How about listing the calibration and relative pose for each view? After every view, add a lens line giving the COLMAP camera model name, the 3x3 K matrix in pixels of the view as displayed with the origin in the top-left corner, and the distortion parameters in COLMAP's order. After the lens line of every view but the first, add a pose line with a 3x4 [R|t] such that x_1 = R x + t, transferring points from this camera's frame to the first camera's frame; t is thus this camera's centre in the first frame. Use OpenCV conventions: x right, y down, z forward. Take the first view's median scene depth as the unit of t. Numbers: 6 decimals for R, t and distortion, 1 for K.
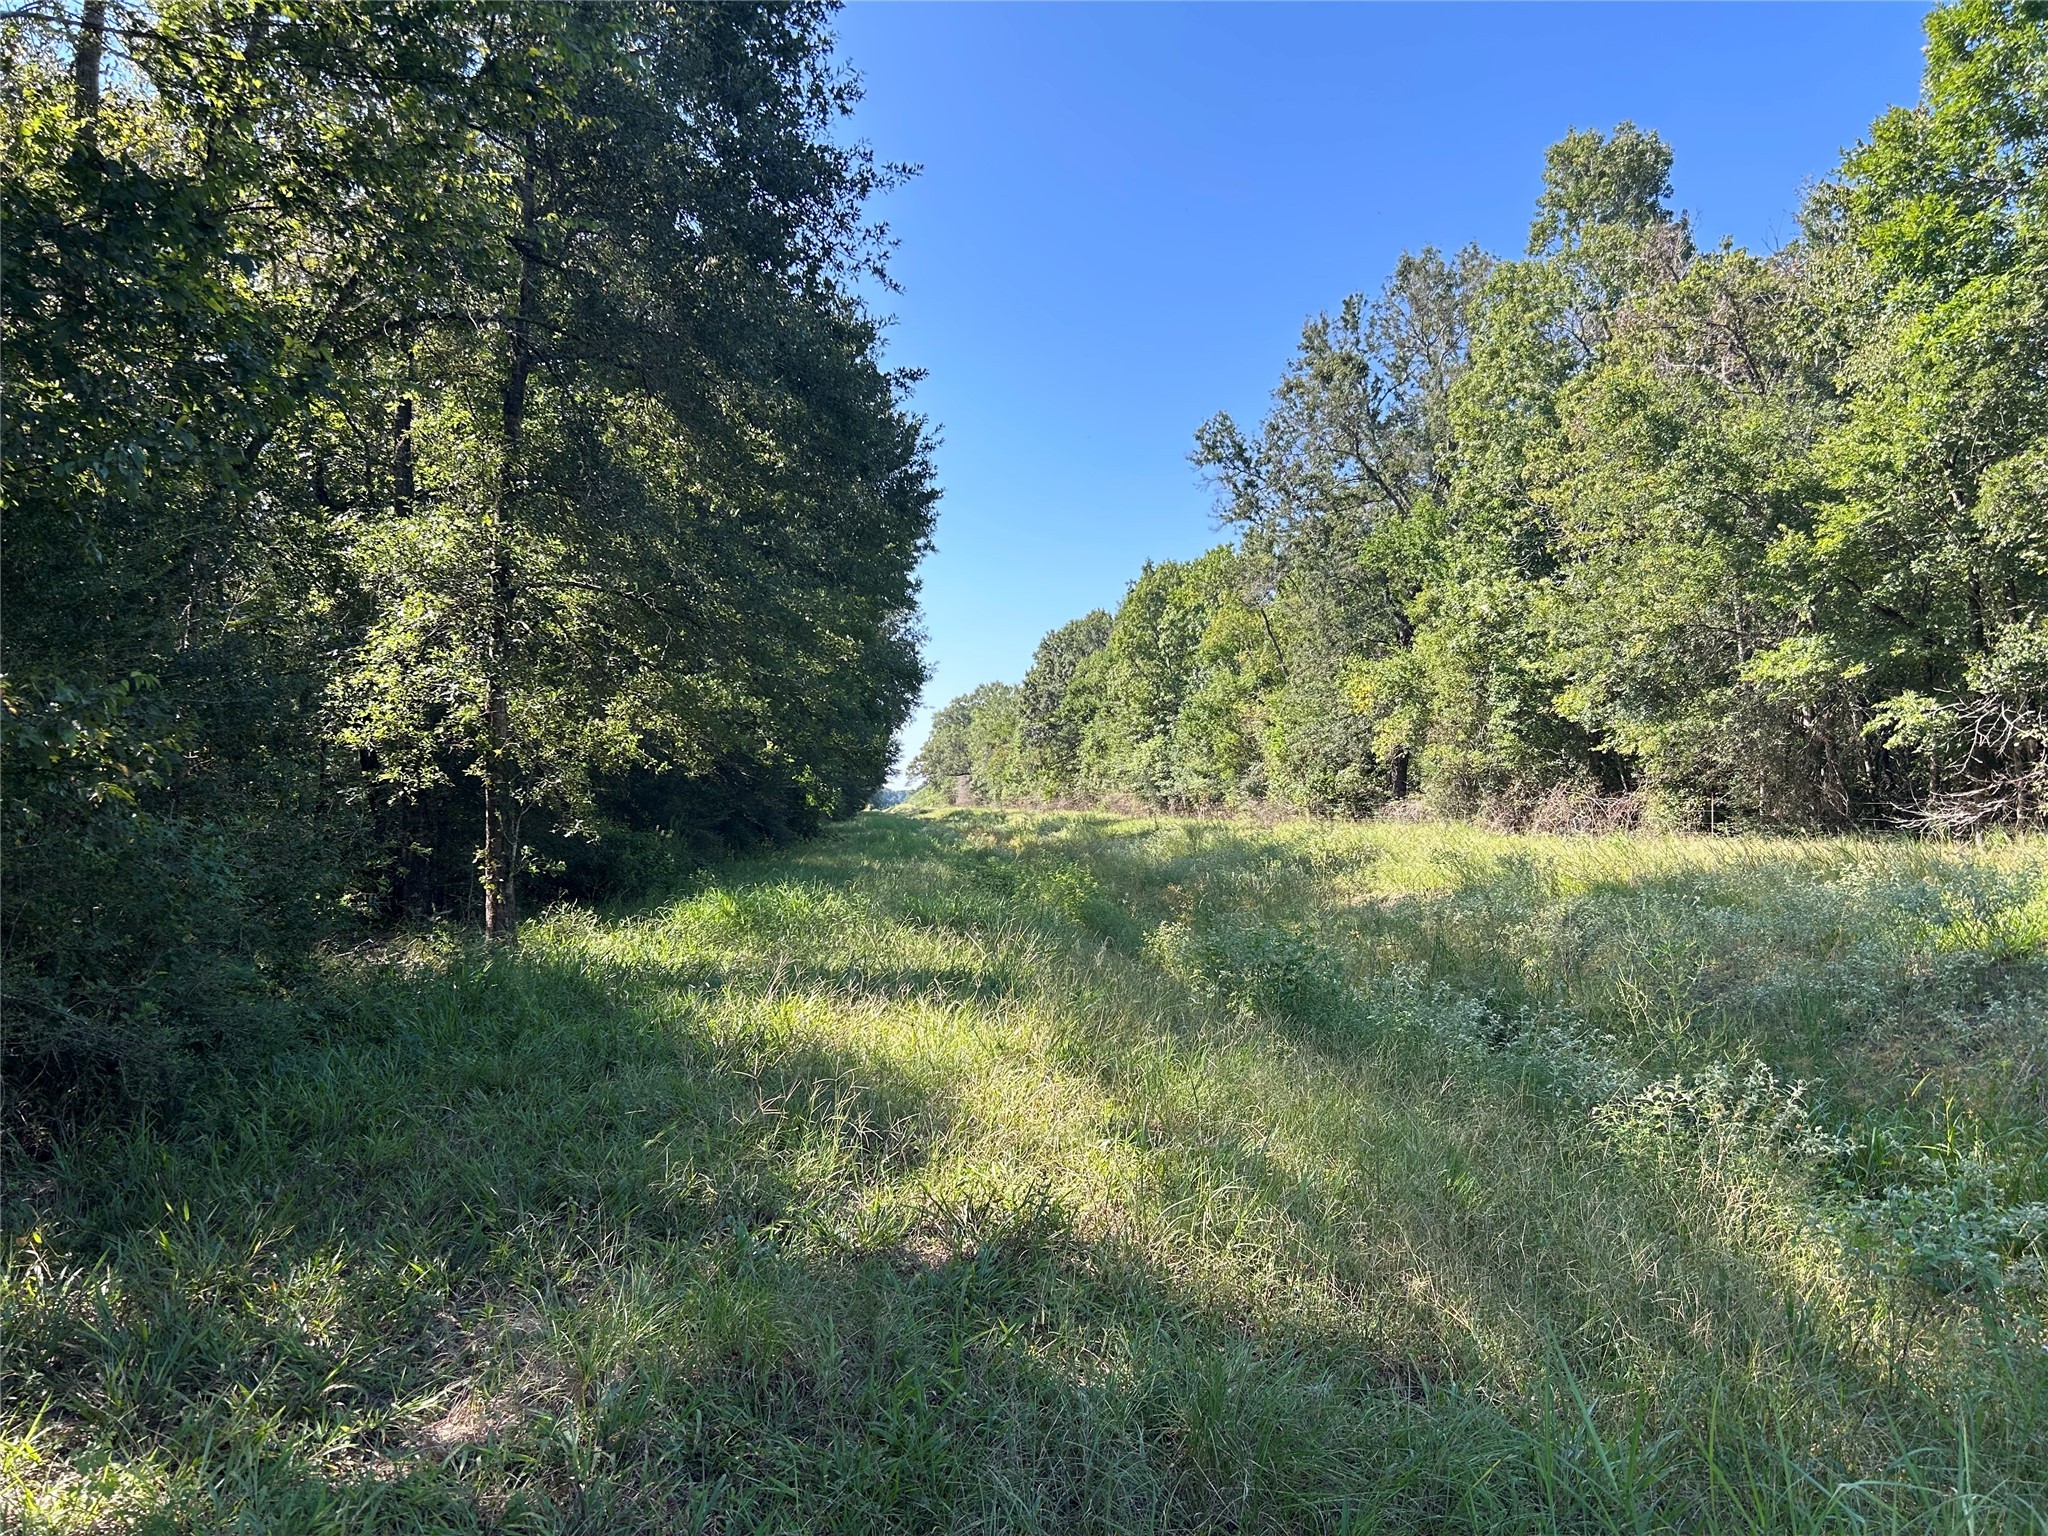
lens RADIAL K [[1561.1, 0, 1026.1], [0, 1561.1, 753.9], [0, 0, 1]] dist [0.084510, -0.088118]
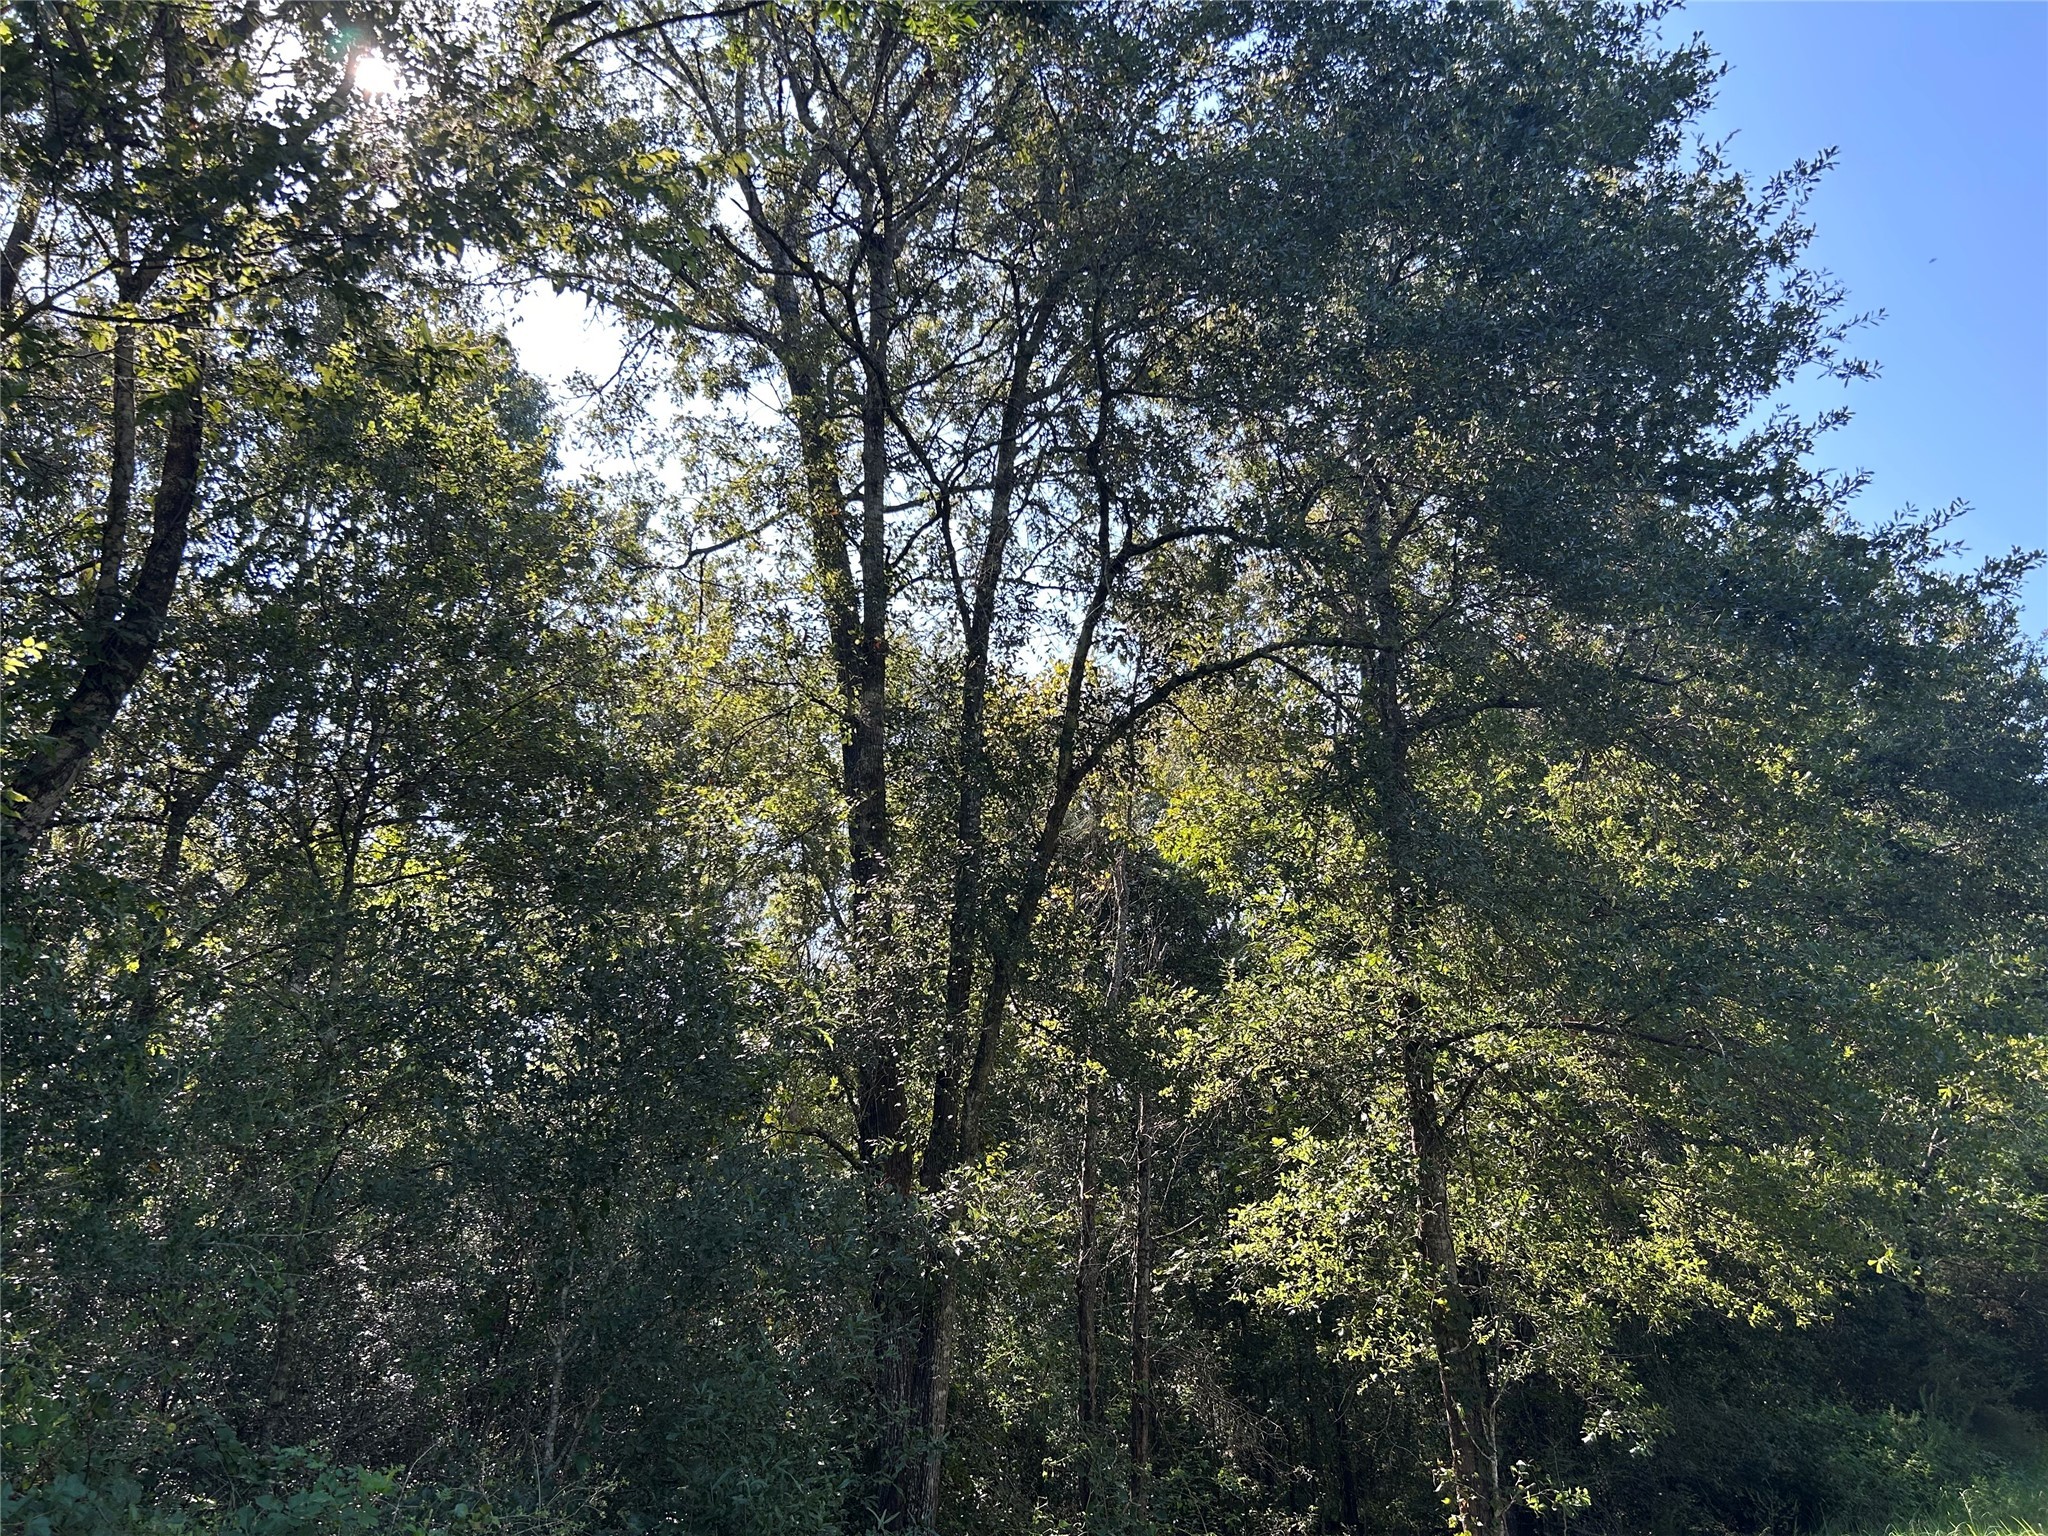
lens RADIAL K [[1561.1, 0, 1026.1], [0, 1561.1, 753.9], [0, 0, 1]] dist [0.084510, -0.088118]
pose [[0.745822, -0.291821, -0.598824, -0.012927], [0.070439, 0.928447, -0.364724, 0.014908], [0.662411, 0.229839, 0.713012, 0.375223]]
